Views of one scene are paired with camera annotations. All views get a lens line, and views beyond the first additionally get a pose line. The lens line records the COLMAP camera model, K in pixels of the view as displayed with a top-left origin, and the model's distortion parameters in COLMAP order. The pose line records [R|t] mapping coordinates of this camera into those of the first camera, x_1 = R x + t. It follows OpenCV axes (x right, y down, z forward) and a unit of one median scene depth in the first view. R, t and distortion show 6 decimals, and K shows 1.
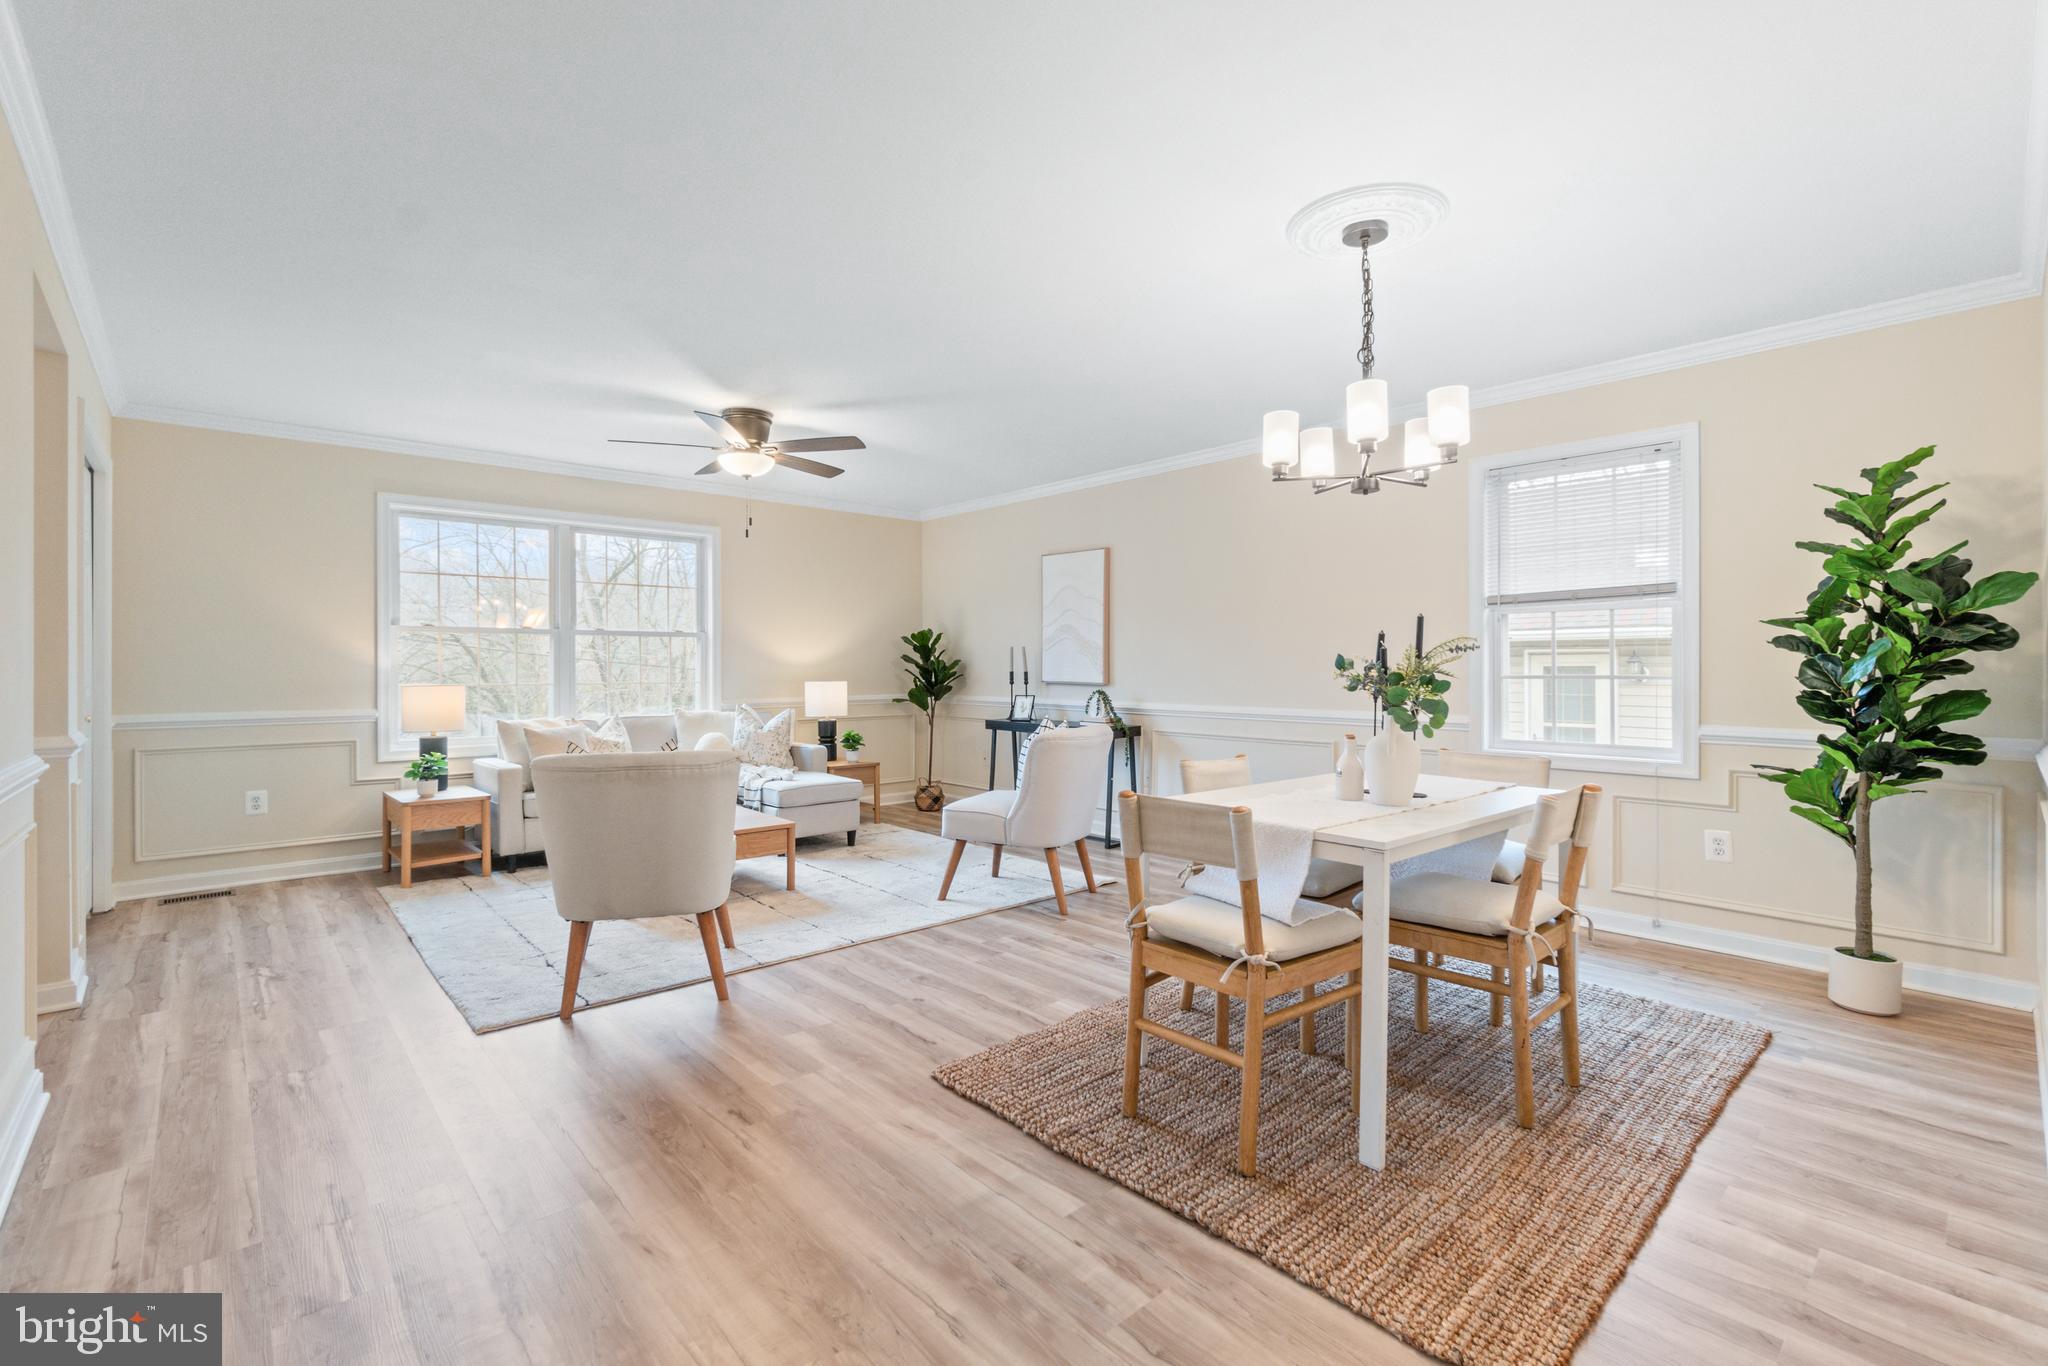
lens RADIAL K [[902.4, 0, 1030.3], [0, 902.4, 669.2], [0, 0, 1]] dist [-0.001465, -0.001280]
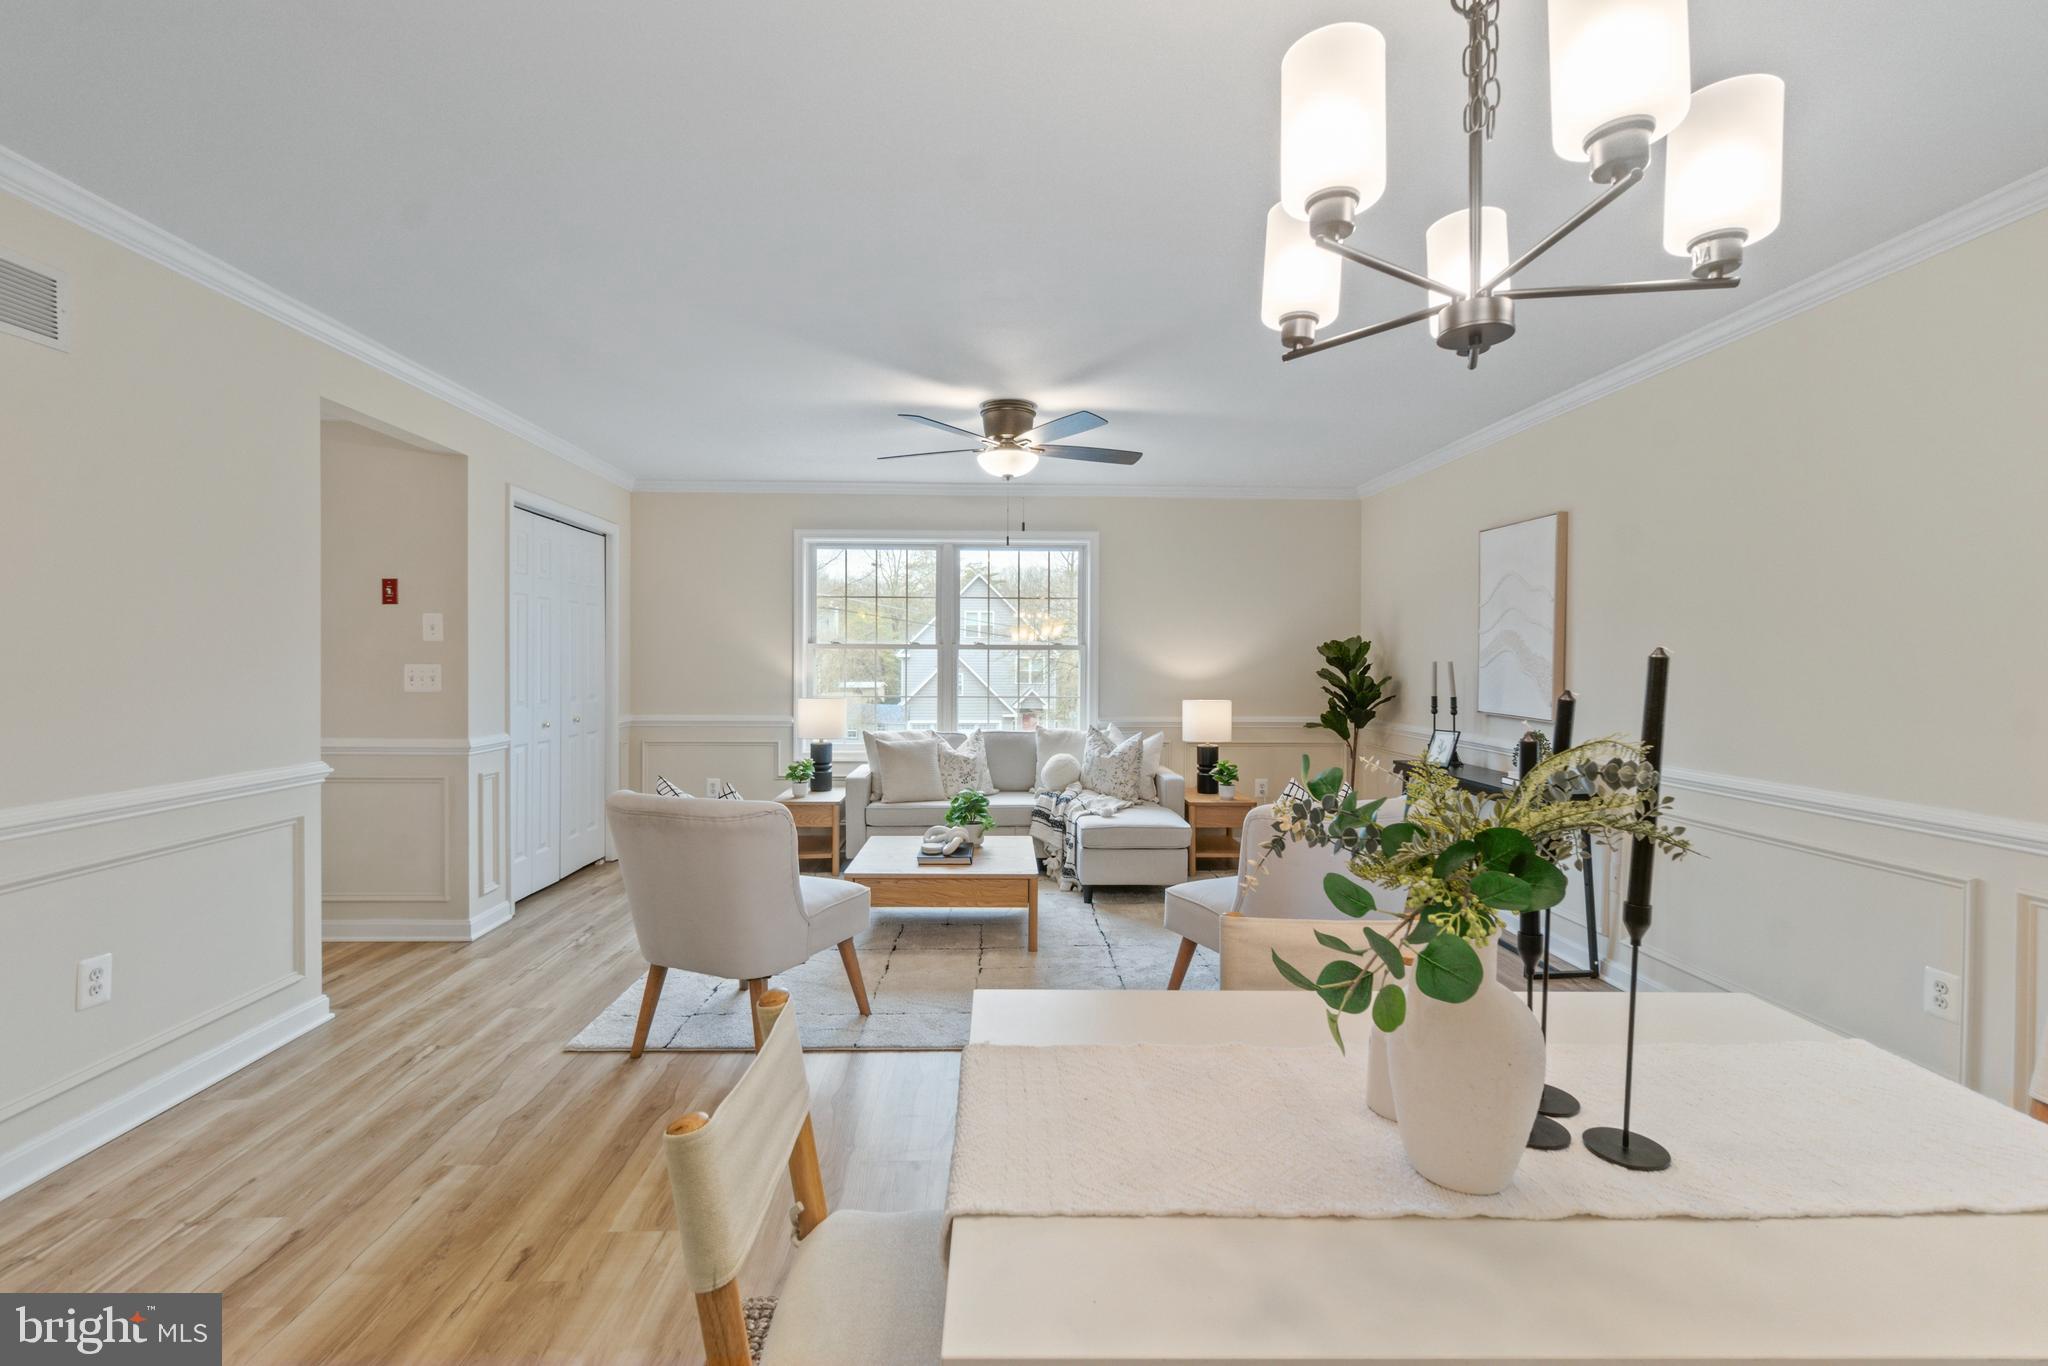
lens RADIAL K [[902.4, 0, 1002.5], [0, 902.4, 672.9], [0, 0, 1]] dist [-0.001465, -0.001280]
pose [[0.752632, 0.014445, -0.658283, 0.259589], [-0.007624, 0.999883, 0.013224, -0.030499], [0.658397, -0.004934, 0.752654, 0.312249]]
